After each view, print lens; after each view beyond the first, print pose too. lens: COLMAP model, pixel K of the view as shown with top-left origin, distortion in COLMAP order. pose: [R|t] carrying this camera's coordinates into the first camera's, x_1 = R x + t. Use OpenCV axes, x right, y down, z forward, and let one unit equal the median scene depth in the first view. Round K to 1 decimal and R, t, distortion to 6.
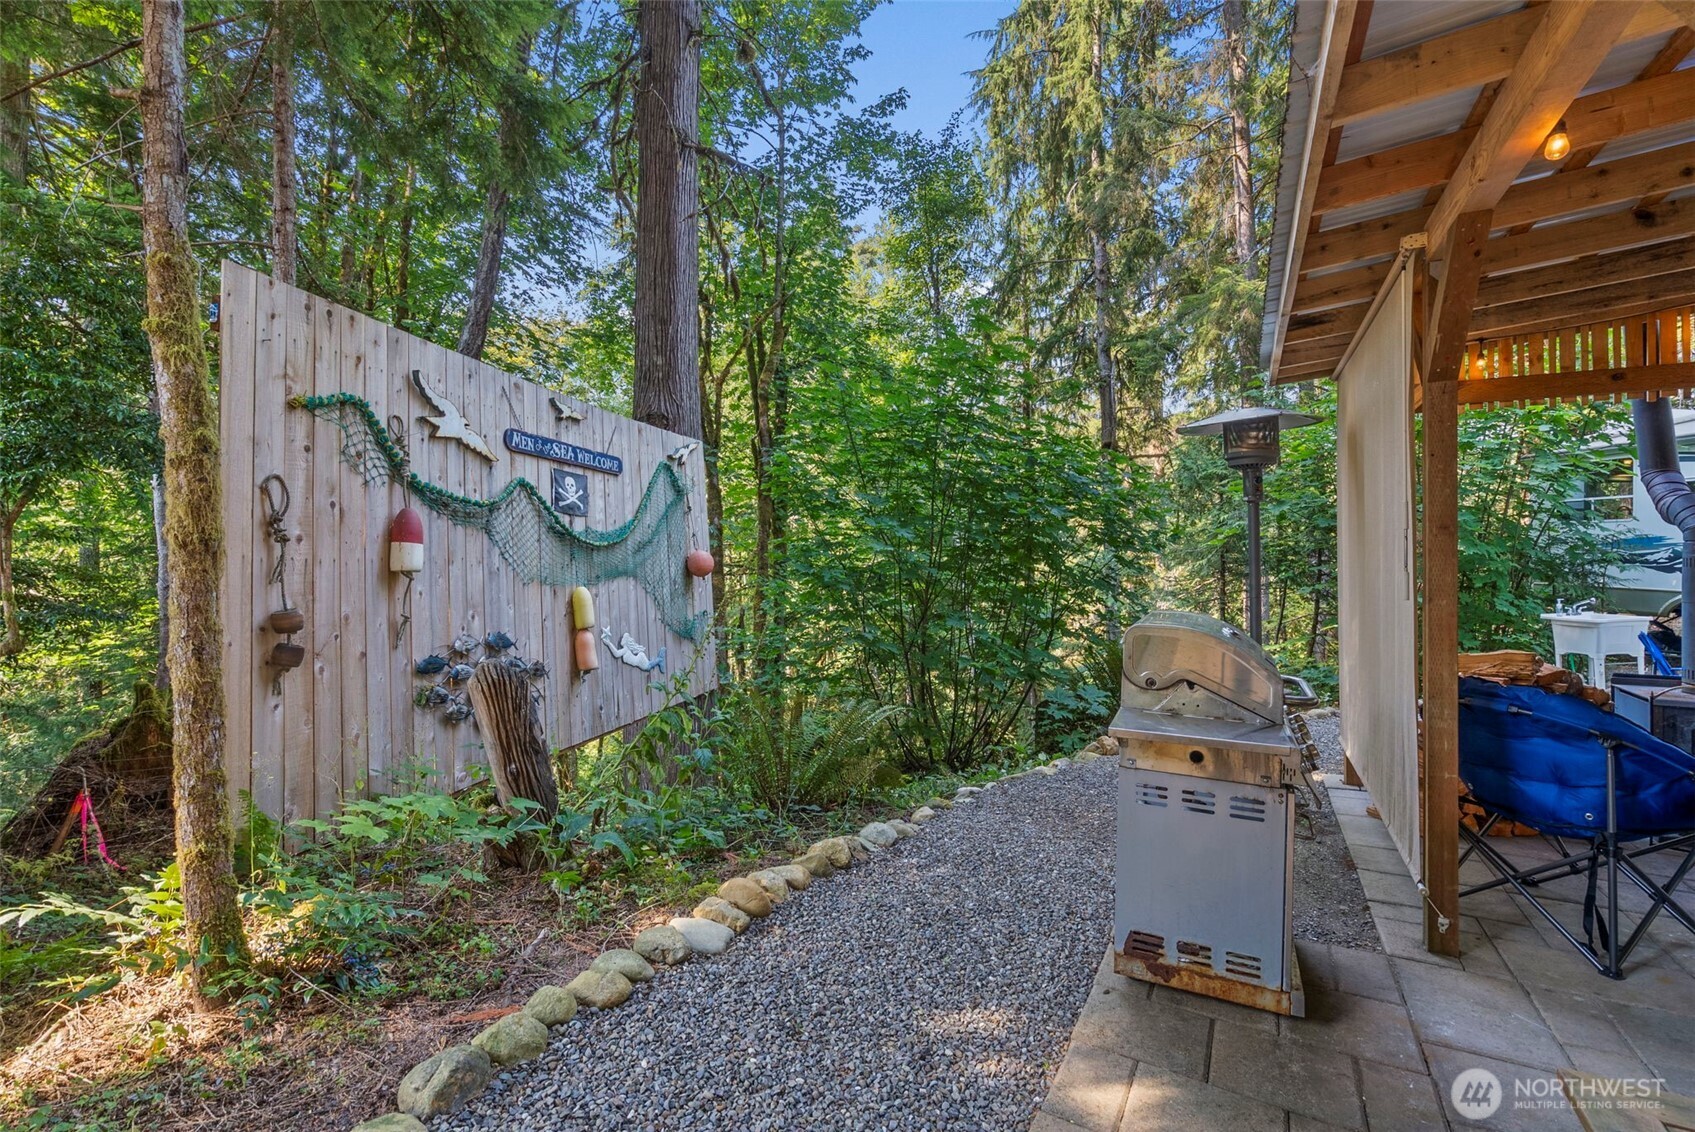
lens RADIAL K [[772.2, 0, 848.1], [0, 772.2, 555.3], [0, 0, 1]] dist [-0.003102, -0.000335]
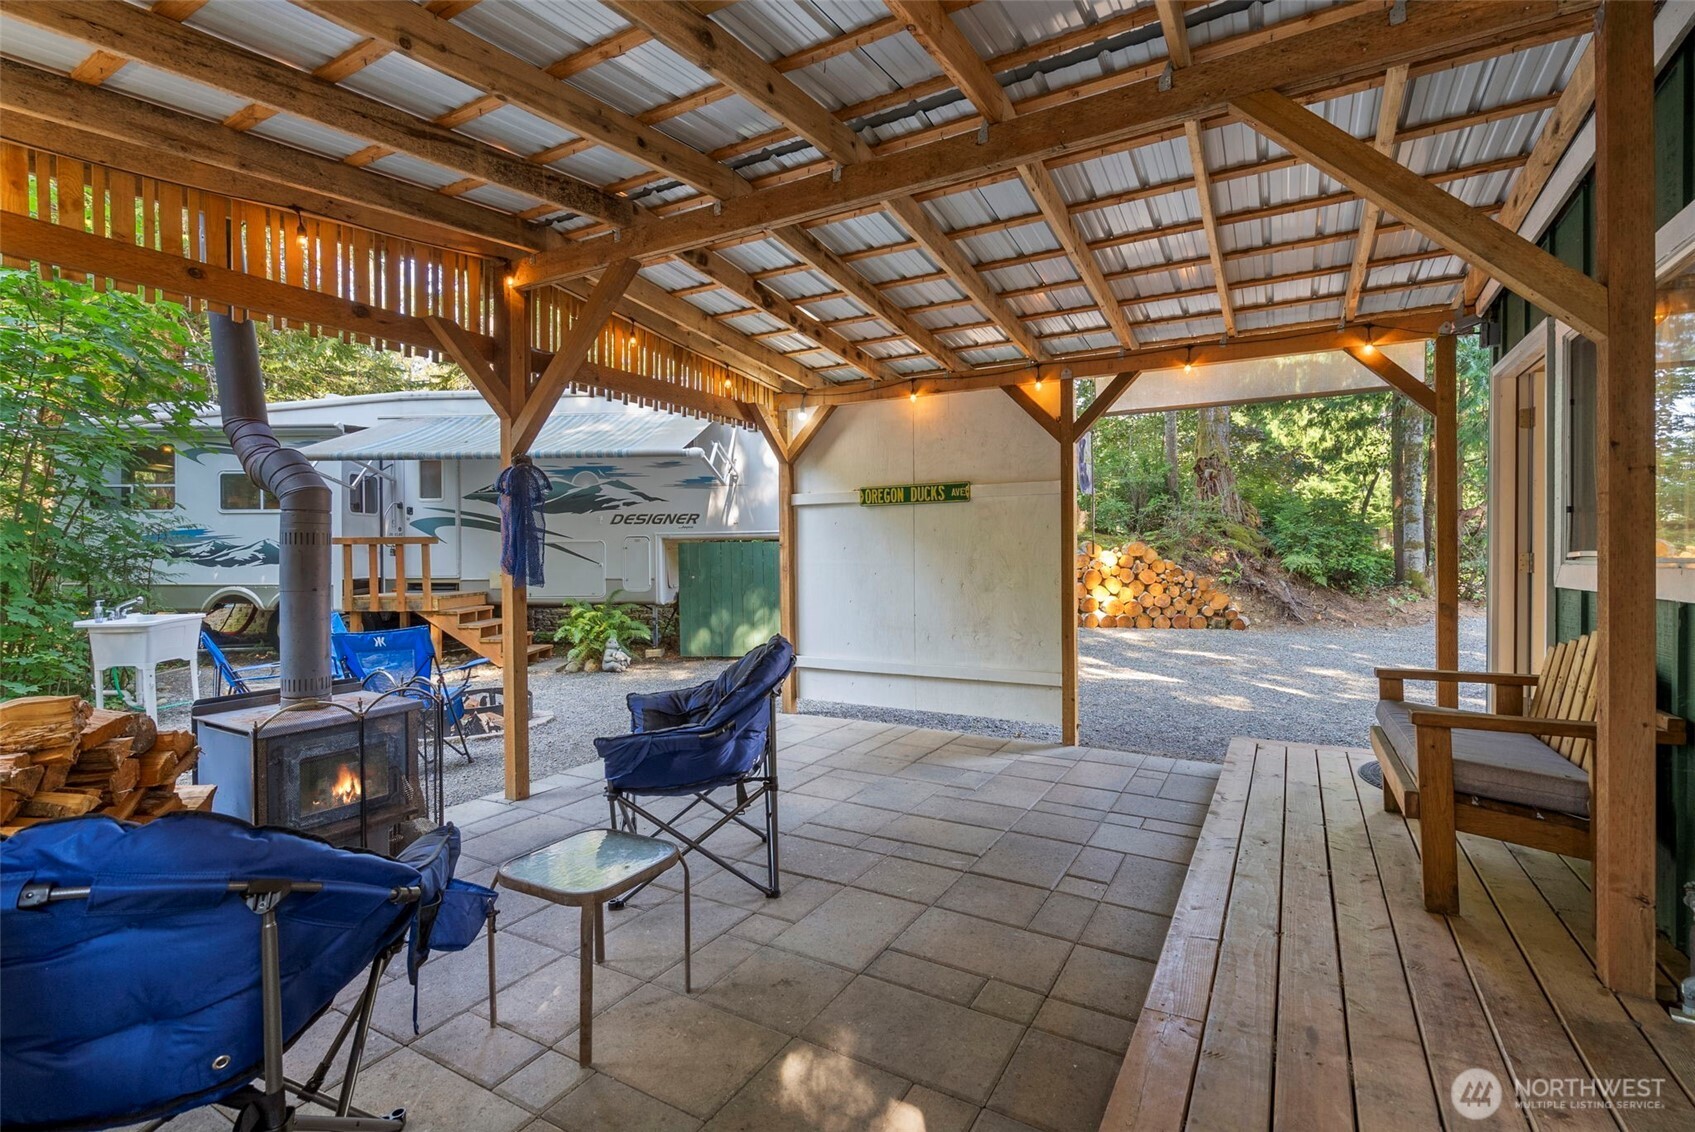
lens RADIAL K [[772.2, 0, 850.2], [0, 772.2, 557.2], [0, 0, 1]] dist [-0.003102, -0.000335]
pose [[0.043603, -0.007127, 0.999024, 0.154152], [0.006768, 0.999954, 0.006838, 0.010999], [-0.999026, 0.006463, 0.043649, 0.177925]]
